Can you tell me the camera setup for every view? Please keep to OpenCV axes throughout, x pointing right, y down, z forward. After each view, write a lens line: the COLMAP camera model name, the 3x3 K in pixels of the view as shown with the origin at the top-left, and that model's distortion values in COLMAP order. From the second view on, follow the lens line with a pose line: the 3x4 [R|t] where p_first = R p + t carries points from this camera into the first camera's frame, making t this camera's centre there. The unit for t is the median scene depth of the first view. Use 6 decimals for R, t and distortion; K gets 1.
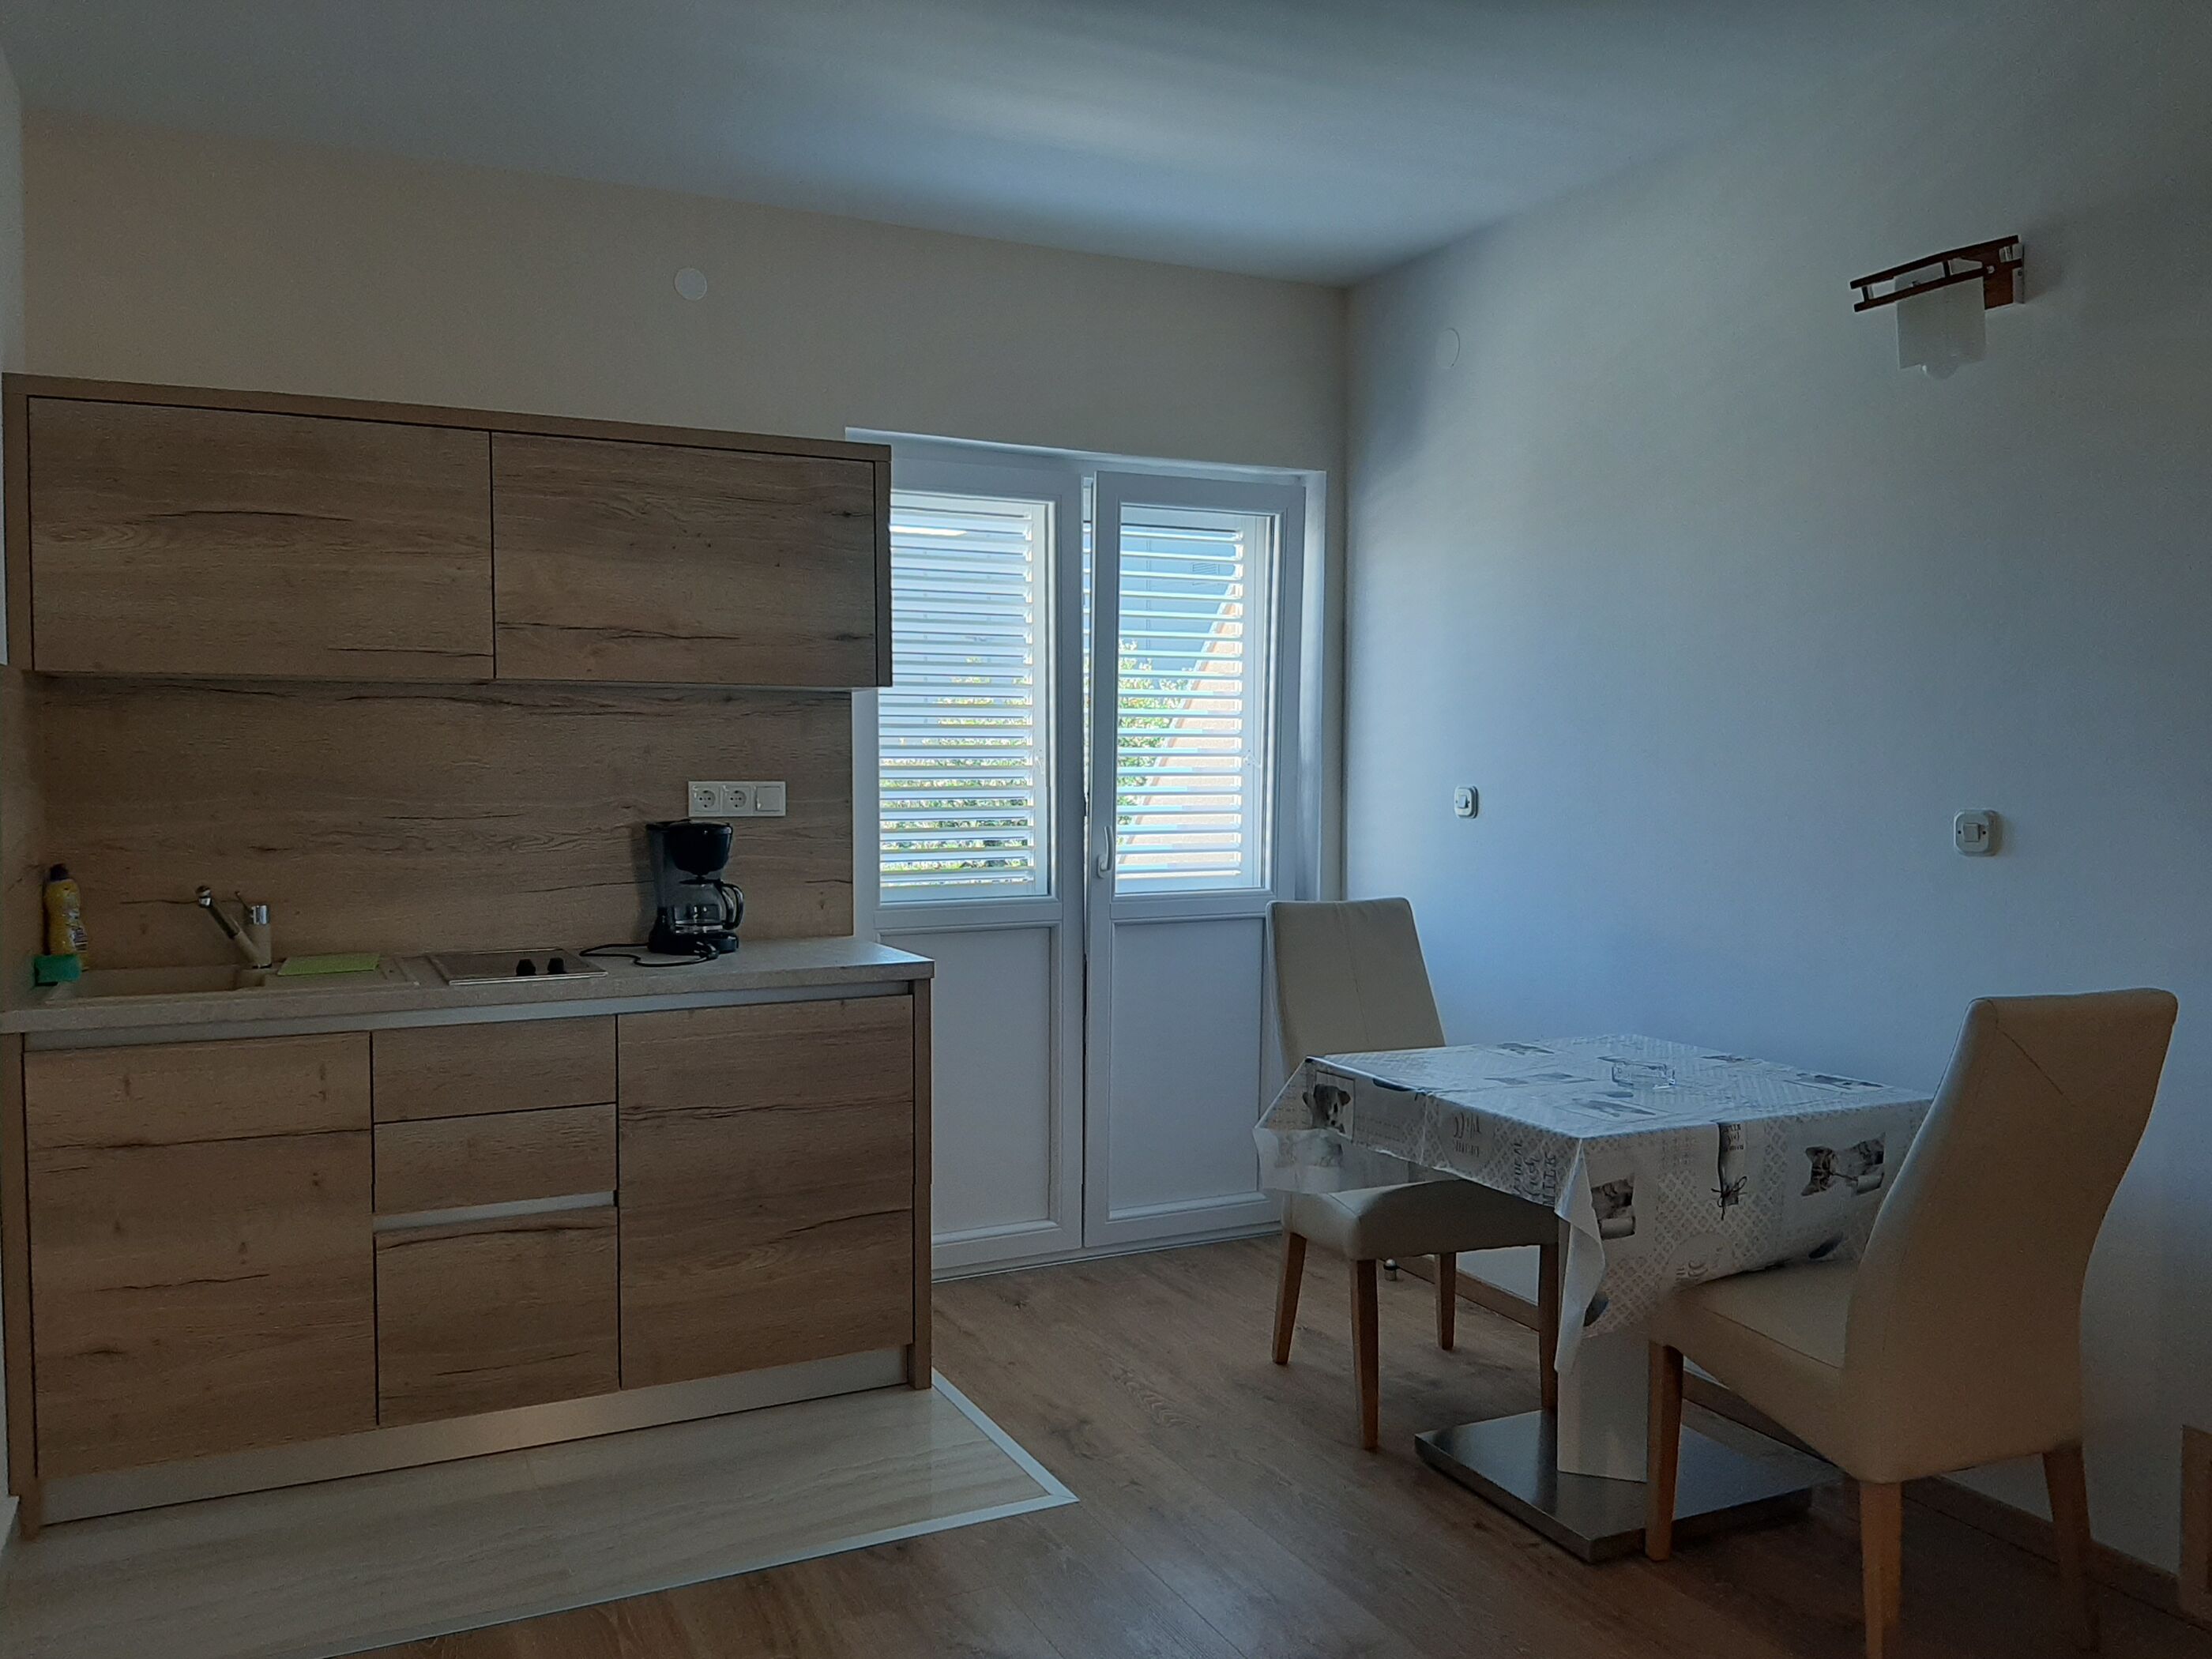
lens RADIAL K [[1704.7, 0, 1114.2], [0, 1704.7, 828.0], [0, 0, 1]] dist [0.085285, -0.160356]
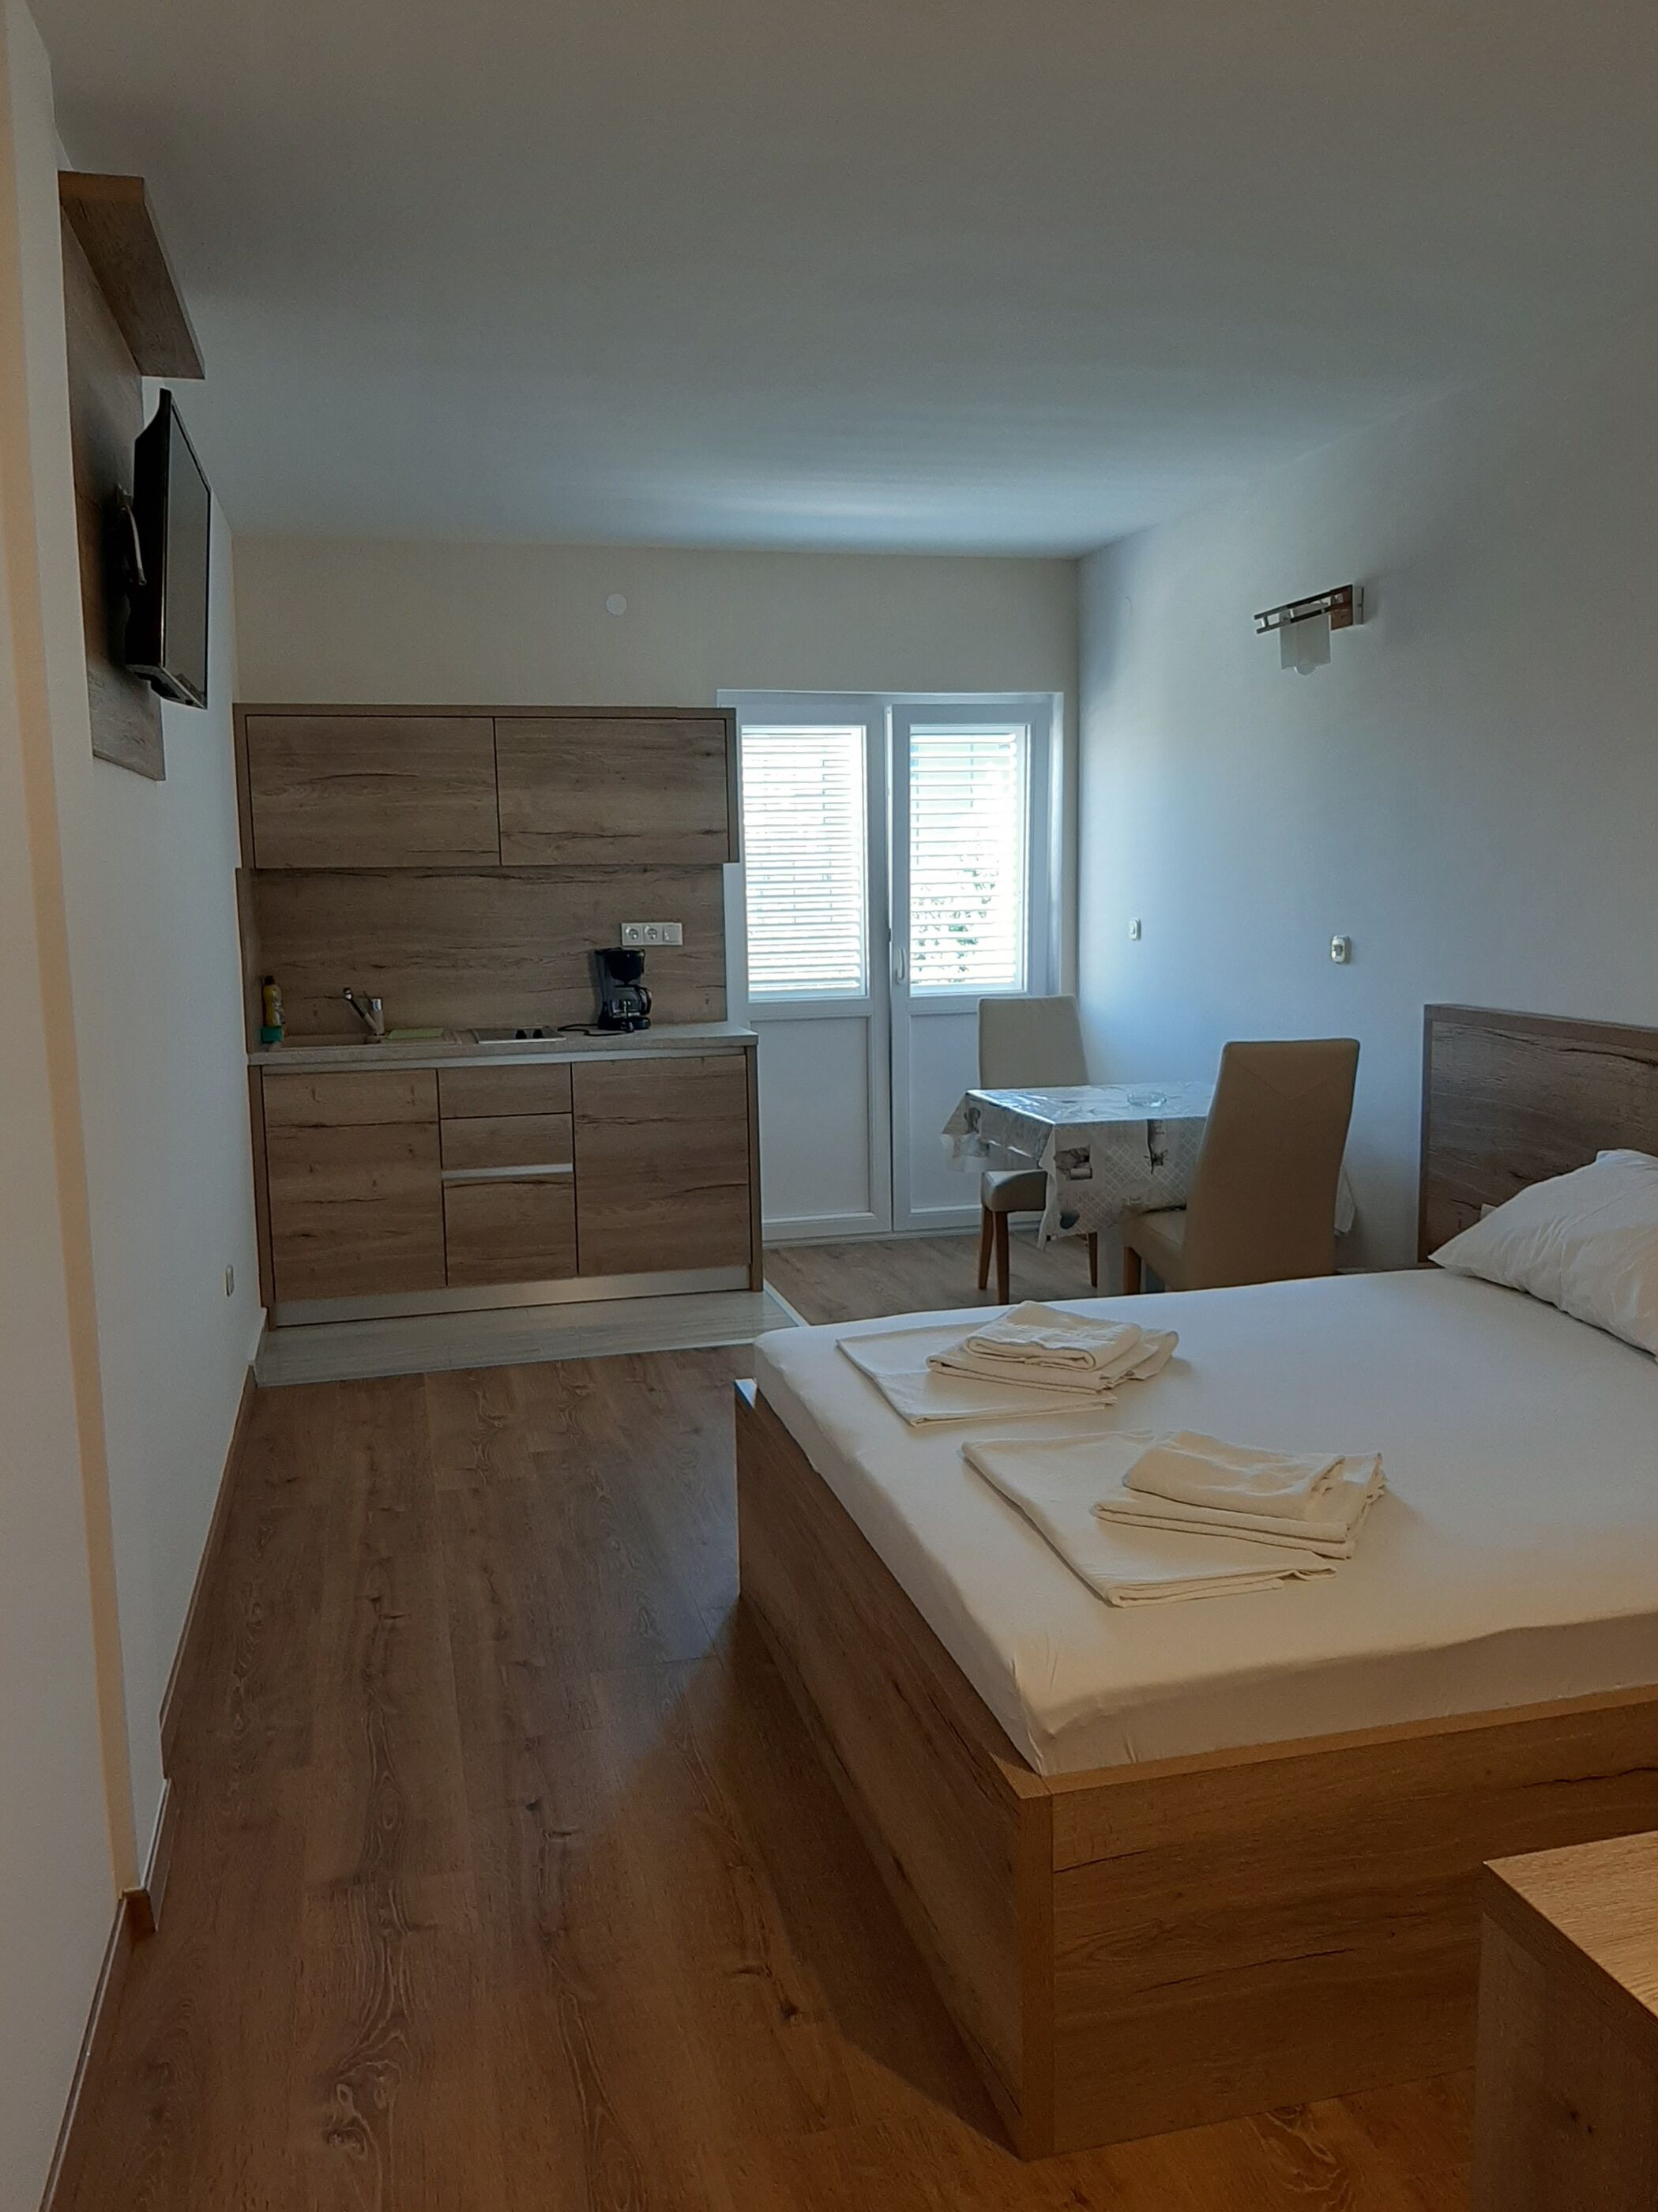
lens RADIAL K [[1718.1, 0, 829.0], [0, 1718.1, 1106.0], [0, 0, 1]] dist [0.084676, -0.146924]
pose [[0.979008, 0.010149, -0.203568, 0.300782], [0.009465, 0.995418, 0.095144, -0.009335], [0.203601, -0.095074, 0.974427, -0.603664]]
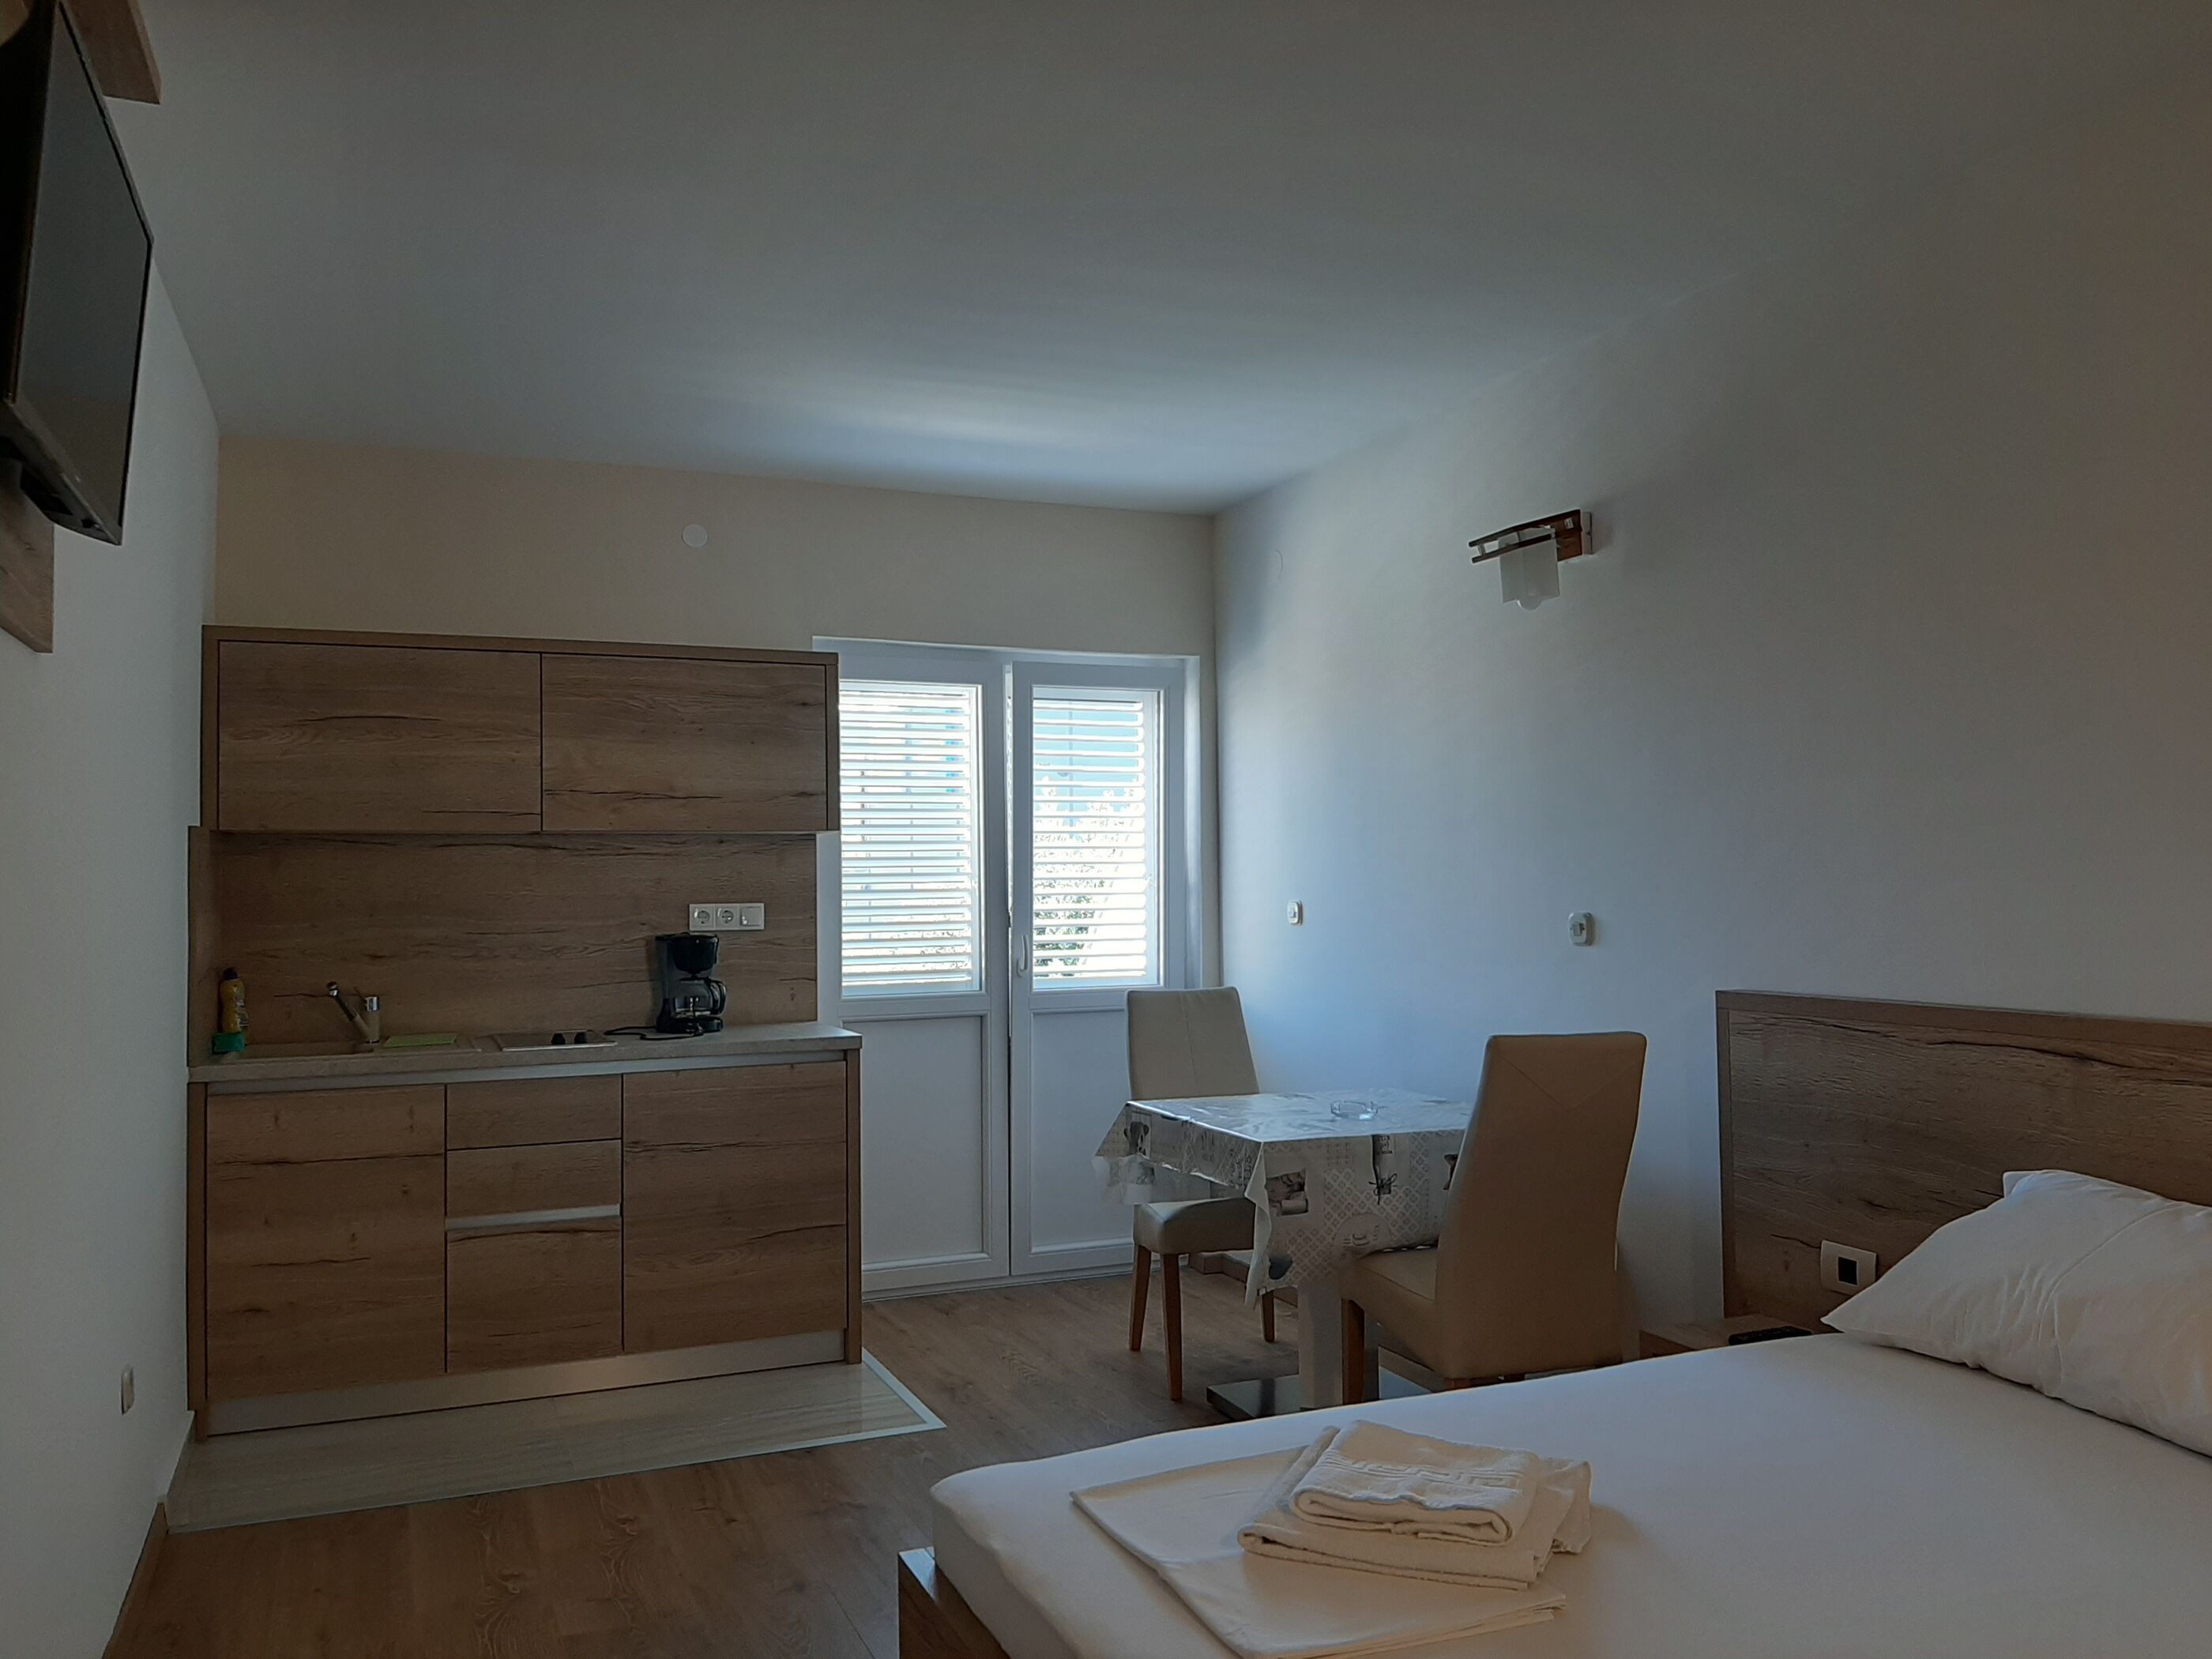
lens RADIAL K [[1684.8, 0, 1108.2], [0, 1684.8, 835.3], [0, 0, 1]] dist [0.089693, -0.175949]
pose [[0.998216, -0.013452, -0.058166, 0.168380], [0.009330, 0.997463, -0.070567, 0.016993], [0.058968, 0.069899, 0.995810, -0.321448]]
